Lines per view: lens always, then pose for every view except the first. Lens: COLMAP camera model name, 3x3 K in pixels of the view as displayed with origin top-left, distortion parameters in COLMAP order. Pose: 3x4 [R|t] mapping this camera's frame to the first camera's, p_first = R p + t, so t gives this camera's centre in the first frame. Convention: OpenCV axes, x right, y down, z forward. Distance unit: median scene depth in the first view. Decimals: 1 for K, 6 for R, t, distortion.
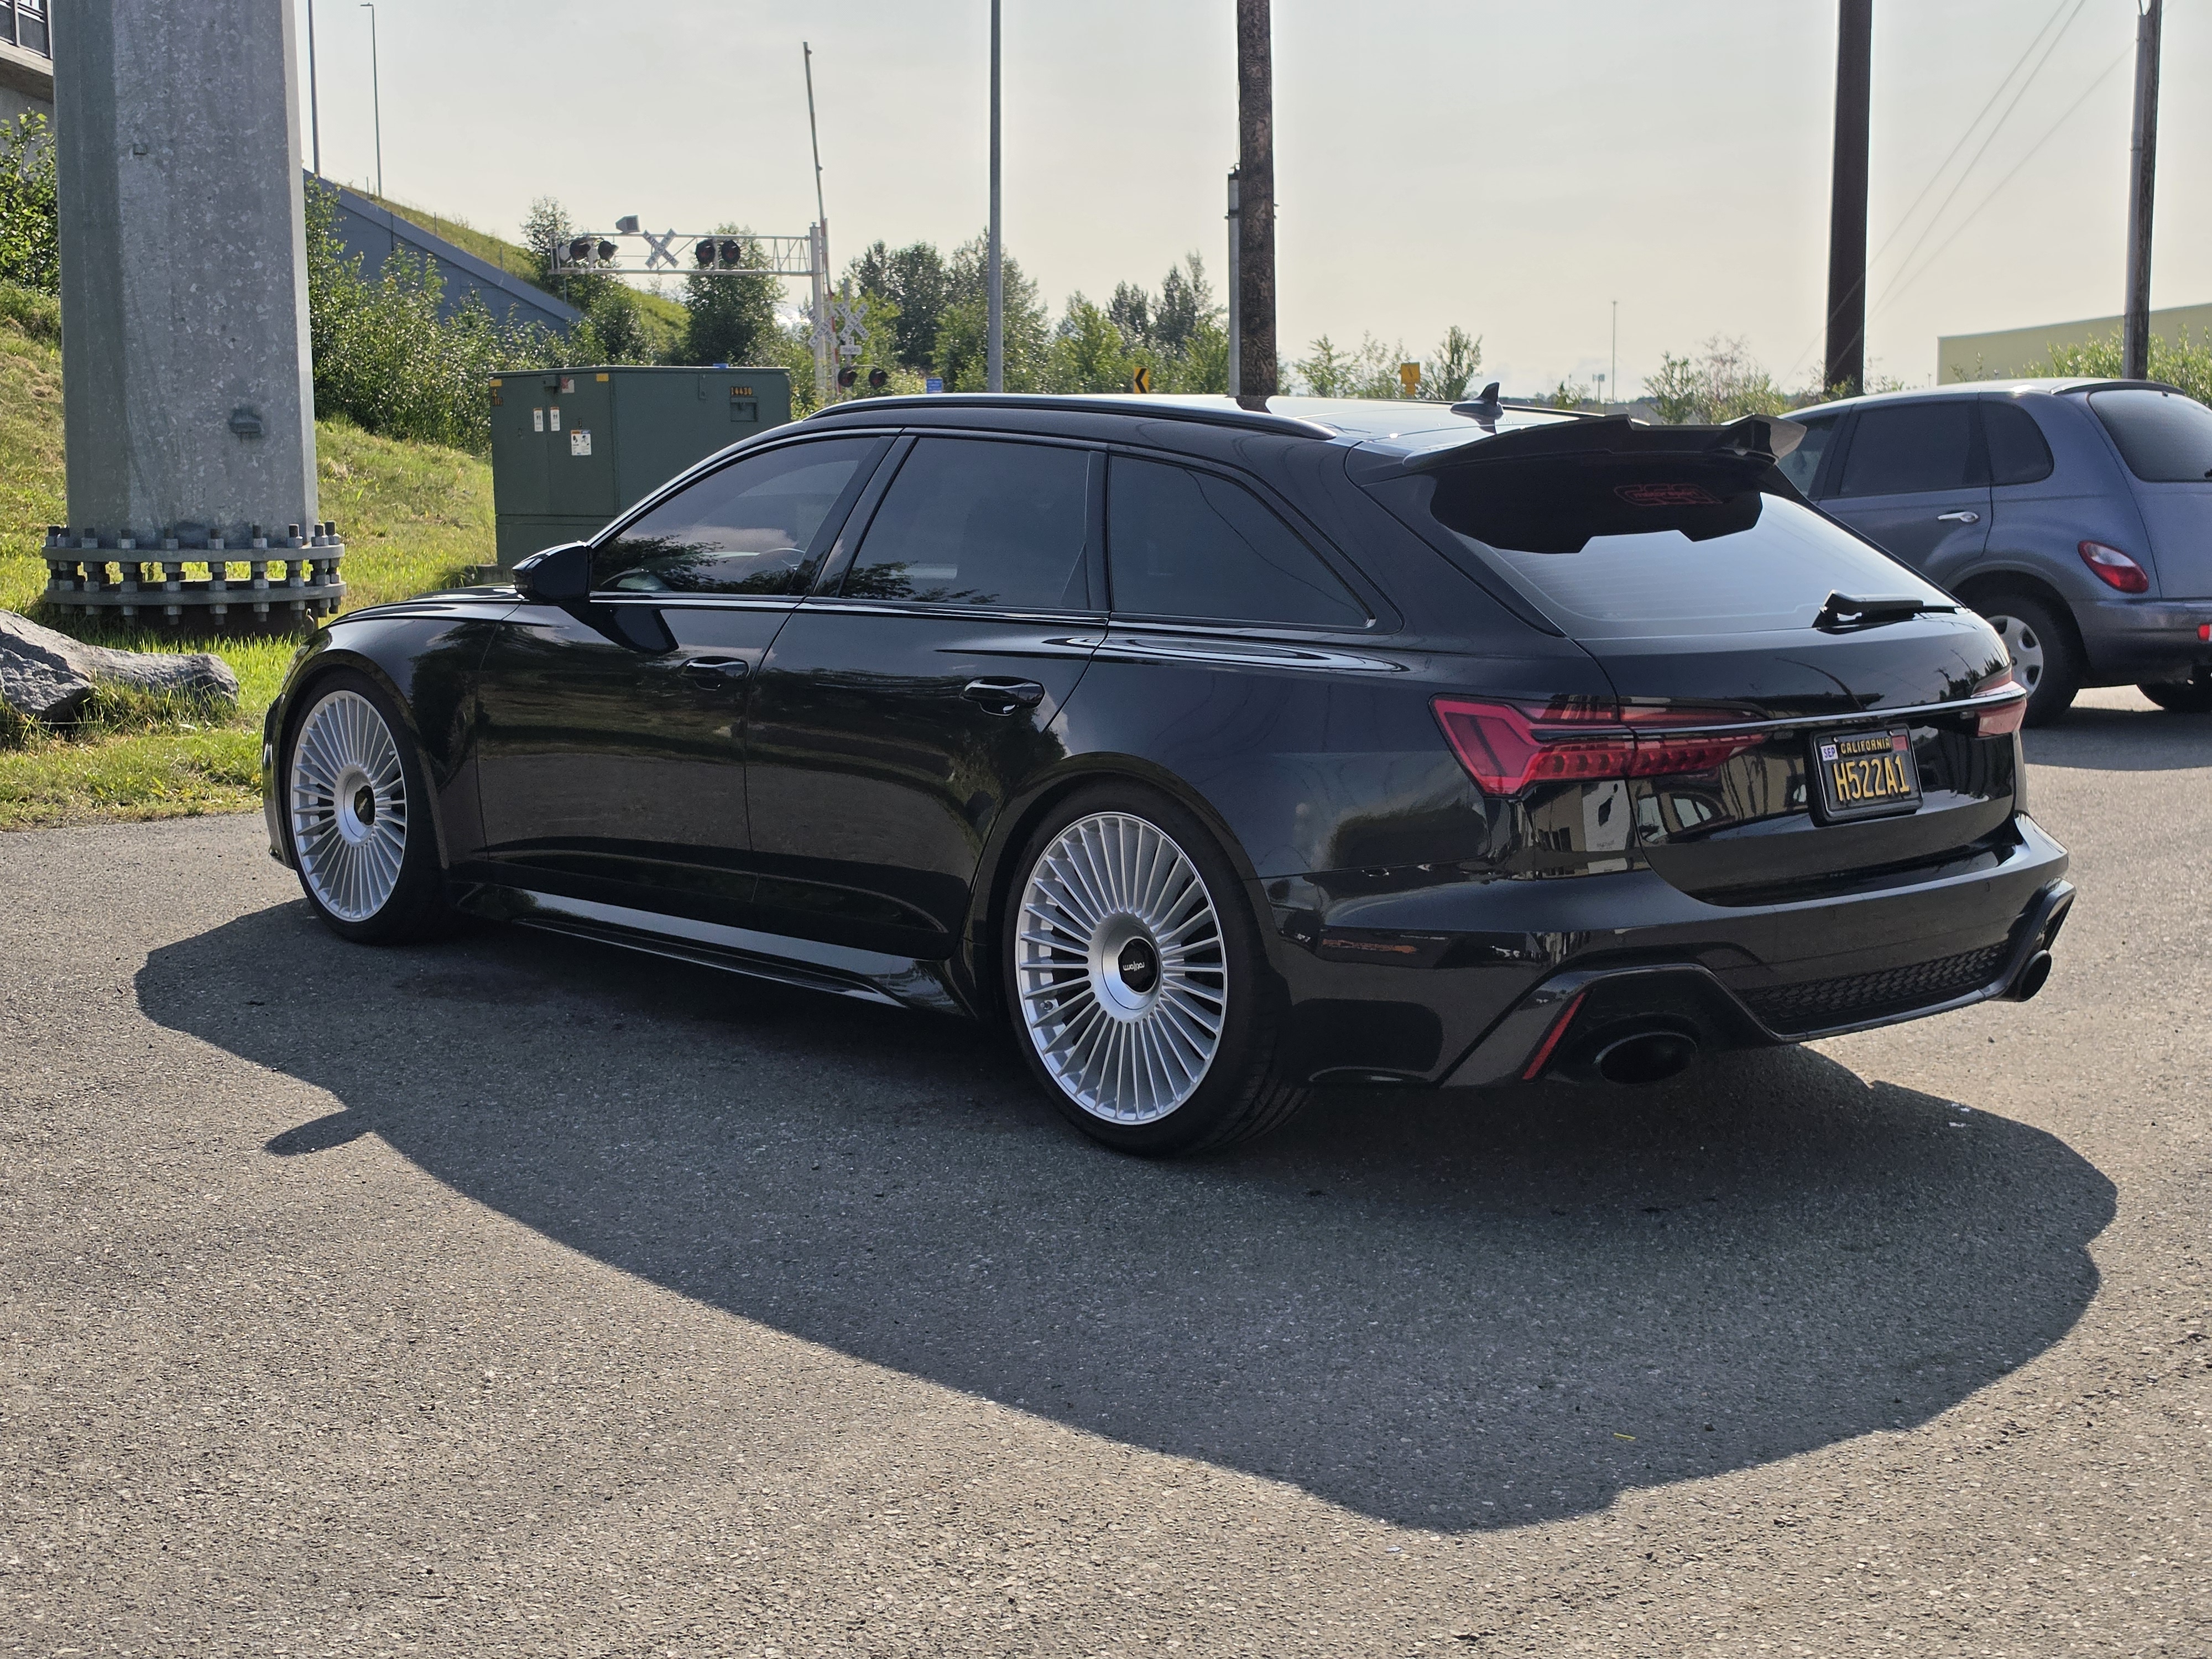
lens RADIAL K [[2920.7, 0, 1106.0], [0, 2920.7, 829.5], [0, 0, 1]] dist [0.243553, -0.902618]
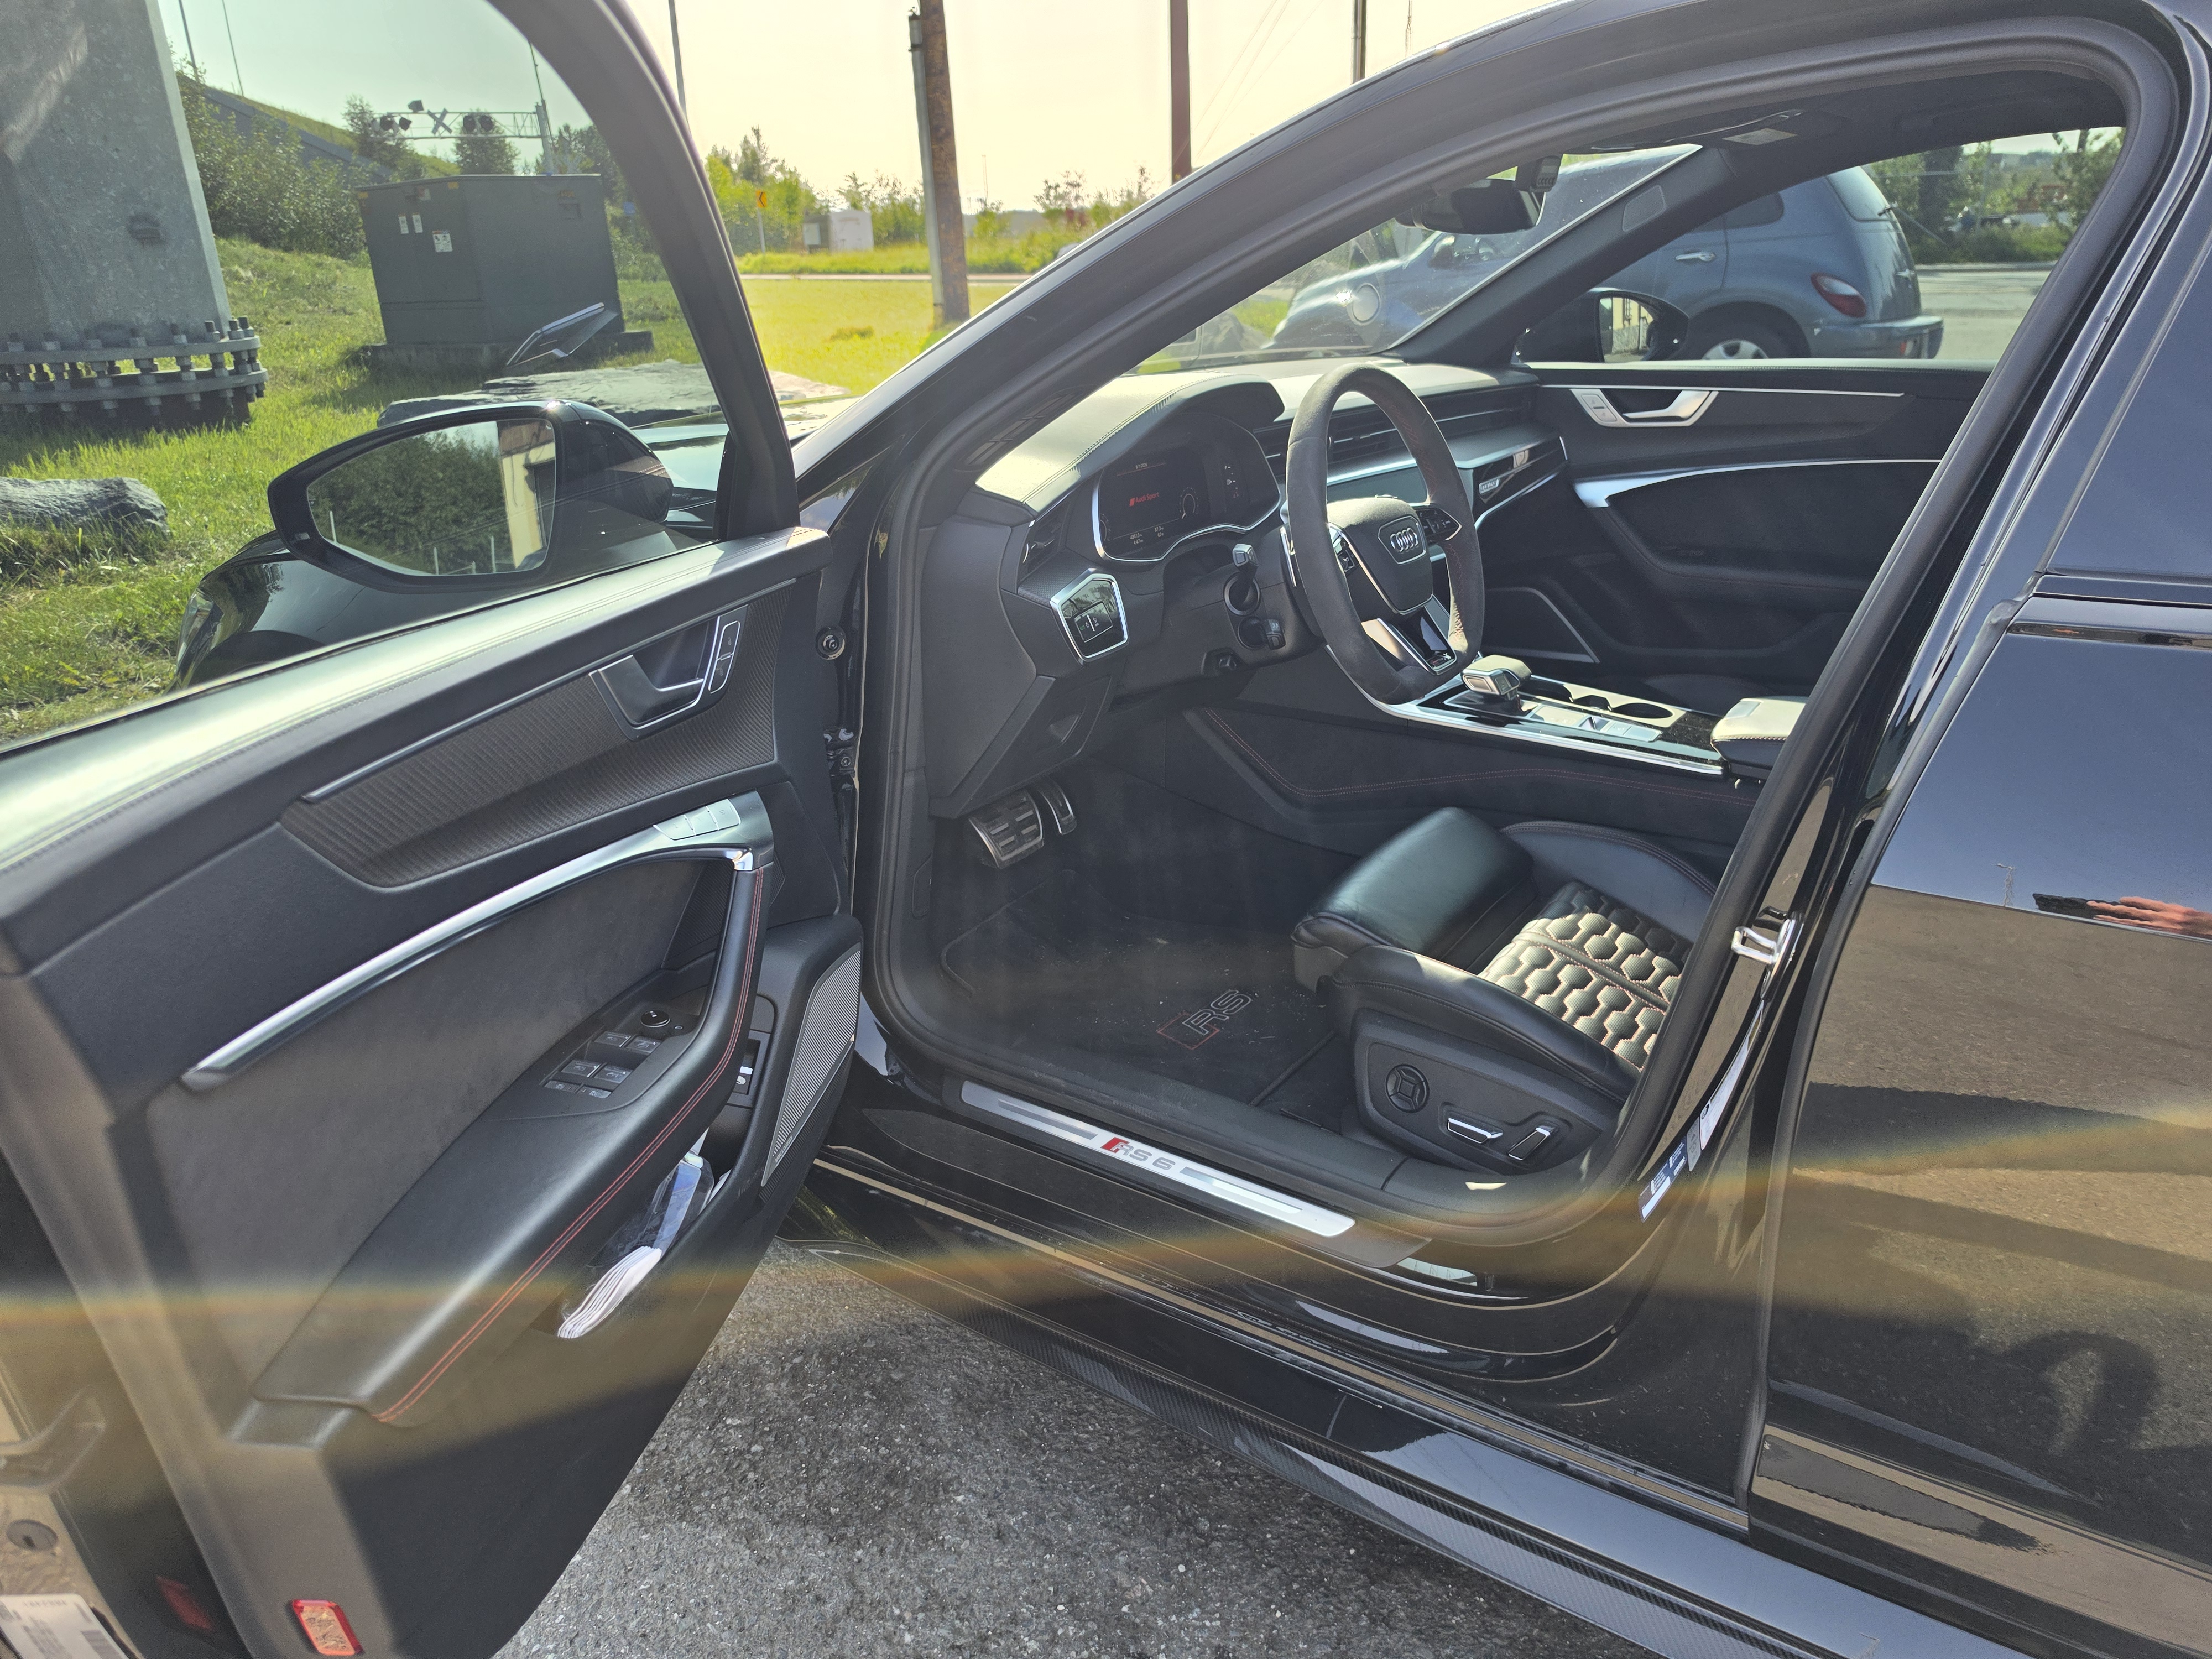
lens RADIAL K [[1522.9, 0, 1106.0], [0, 1522.9, 829.5], [0, 0, 1]] dist [0.000103, 0.001308]
pose [[0.971954, -0.113196, 0.206136, -0.077525], [0.061067, 0.967952, 0.243598, -0.033733], [-0.227104, -0.224178, 0.947717, 0.307173]]
